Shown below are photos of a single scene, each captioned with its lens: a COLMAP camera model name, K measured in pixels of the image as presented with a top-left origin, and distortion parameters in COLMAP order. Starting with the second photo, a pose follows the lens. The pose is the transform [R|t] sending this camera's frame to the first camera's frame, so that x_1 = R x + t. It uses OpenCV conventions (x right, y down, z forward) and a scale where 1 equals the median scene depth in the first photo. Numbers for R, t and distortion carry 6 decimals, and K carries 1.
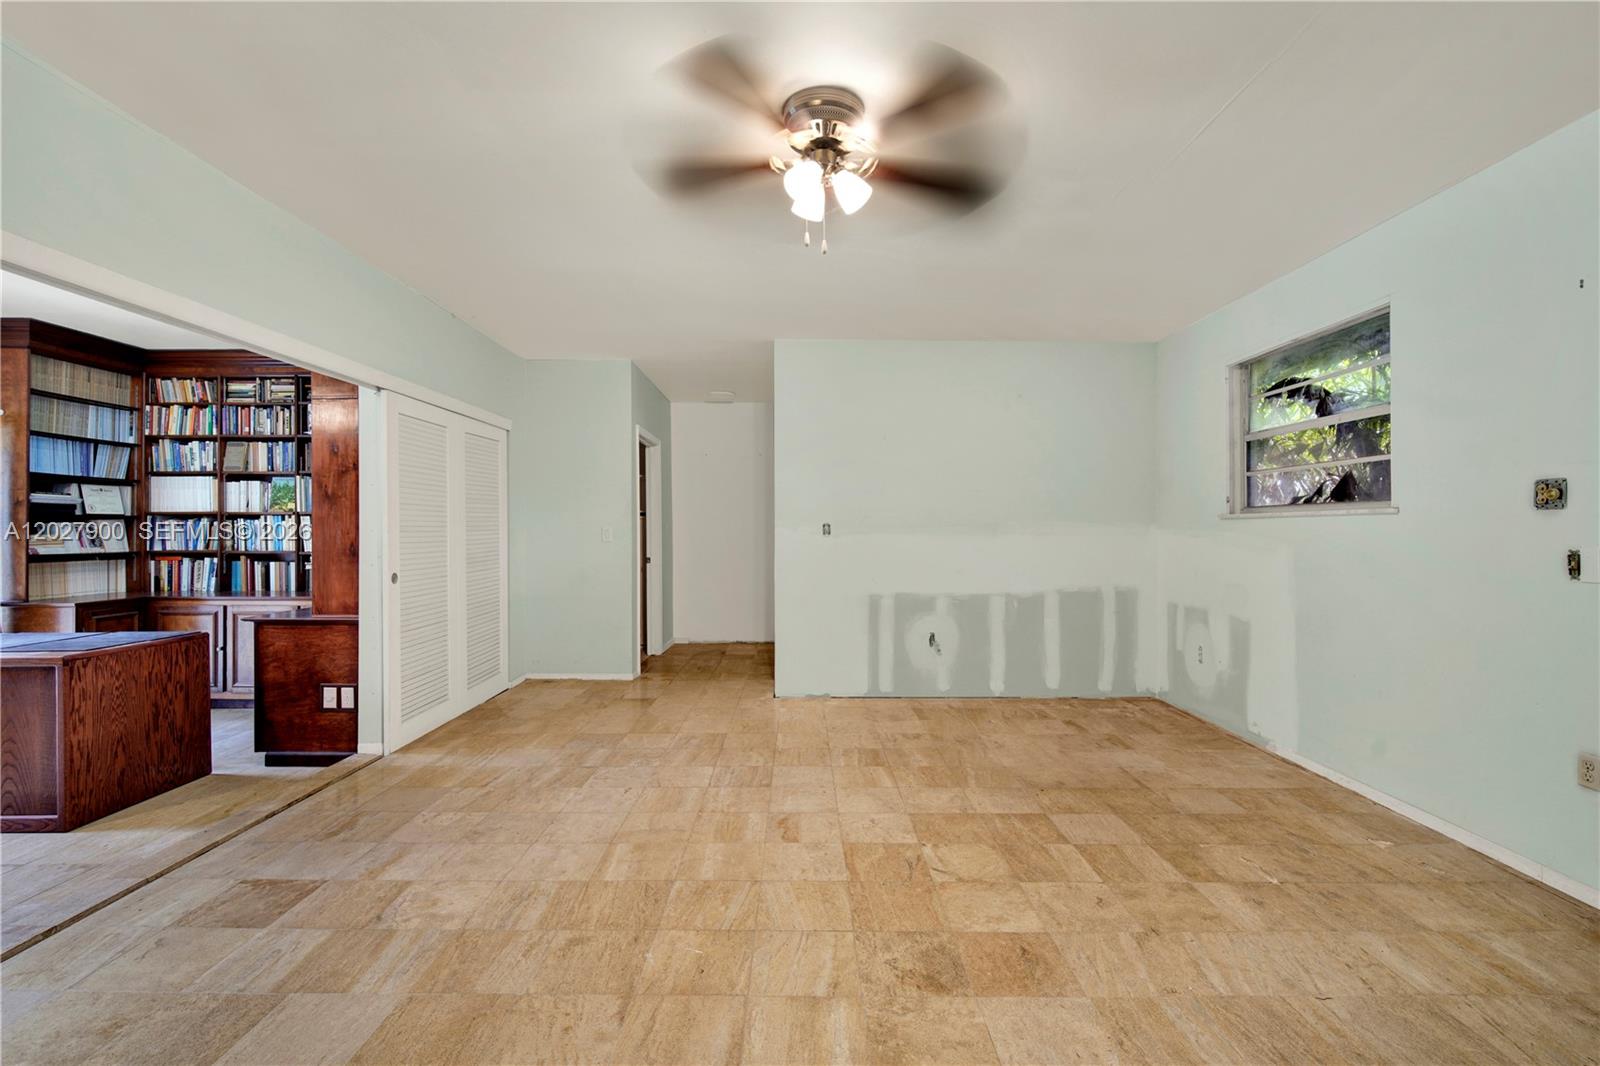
lens RADIAL K [[719.0, 0, 791.0], [0, 719.0, 528.5], [0, 0, 1]] dist [-0.010729, 0.005181]
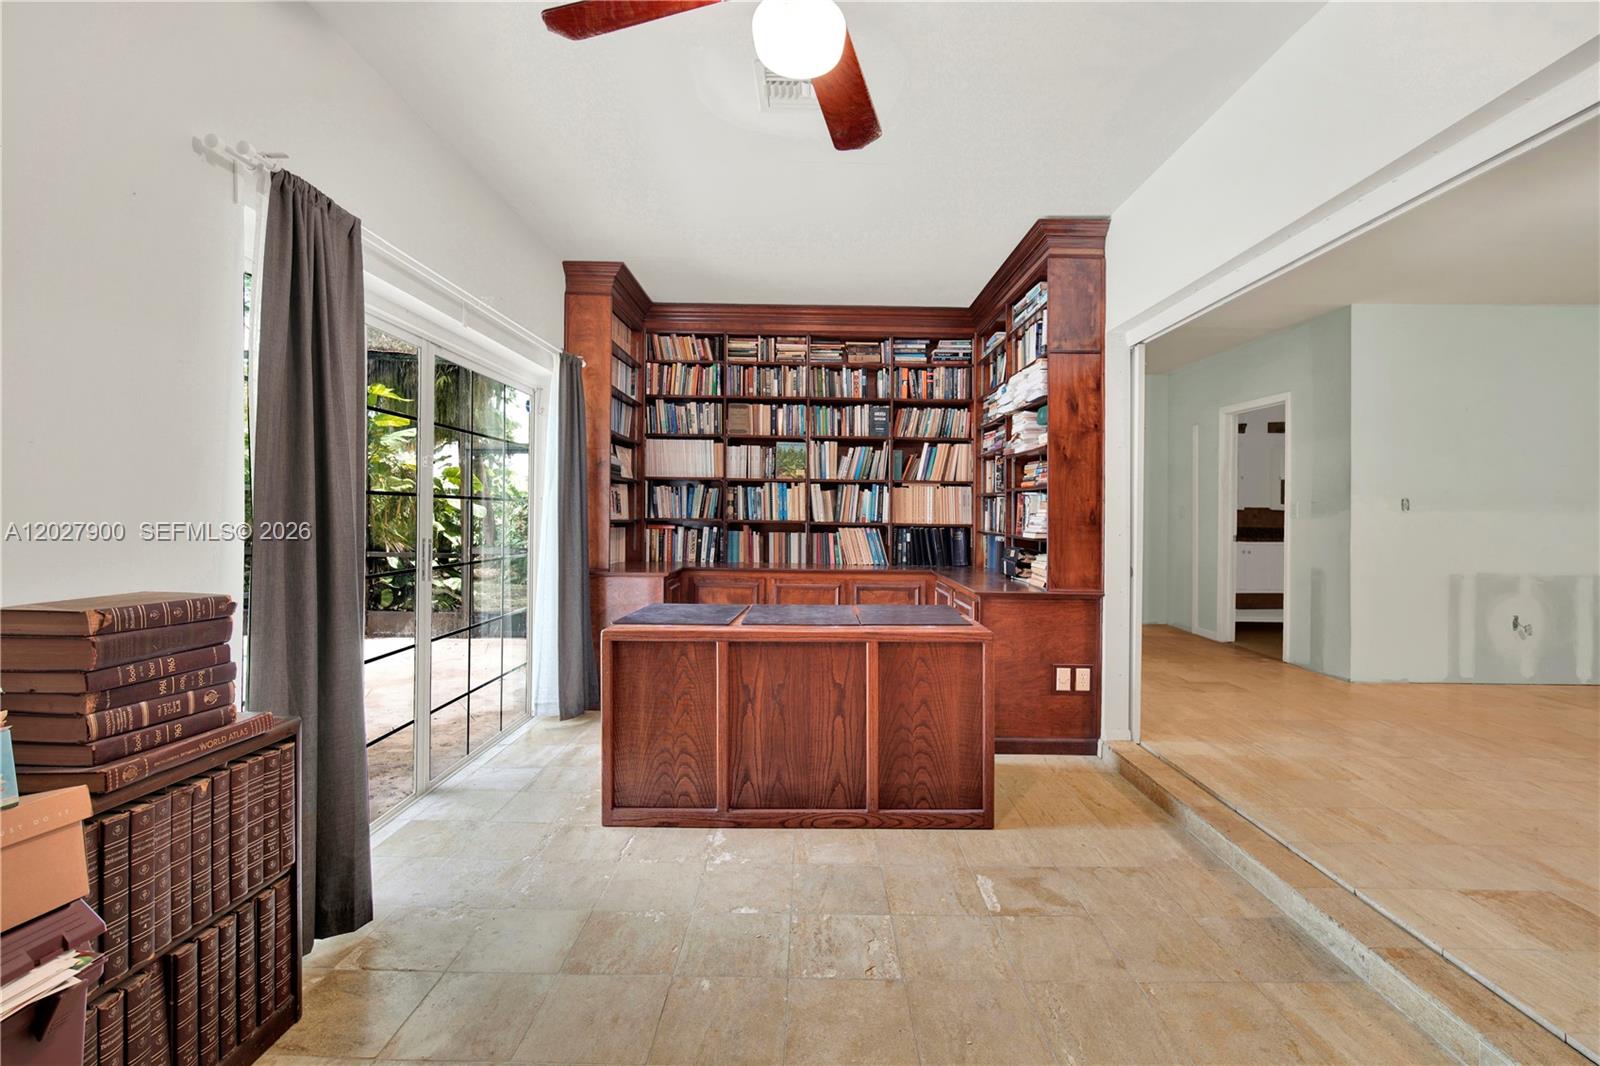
lens RADIAL K [[719.0, 0, 807.4], [0, 719.0, 507.4], [0, 0, 1]] dist [-0.010729, 0.005181]
pose [[0.999792, 0.012672, 0.015955, -1.113449], [-0.012573, 0.999901, -0.006326, 0.030496], [-0.016034, 0.006124, 0.999853, 0.100183]]
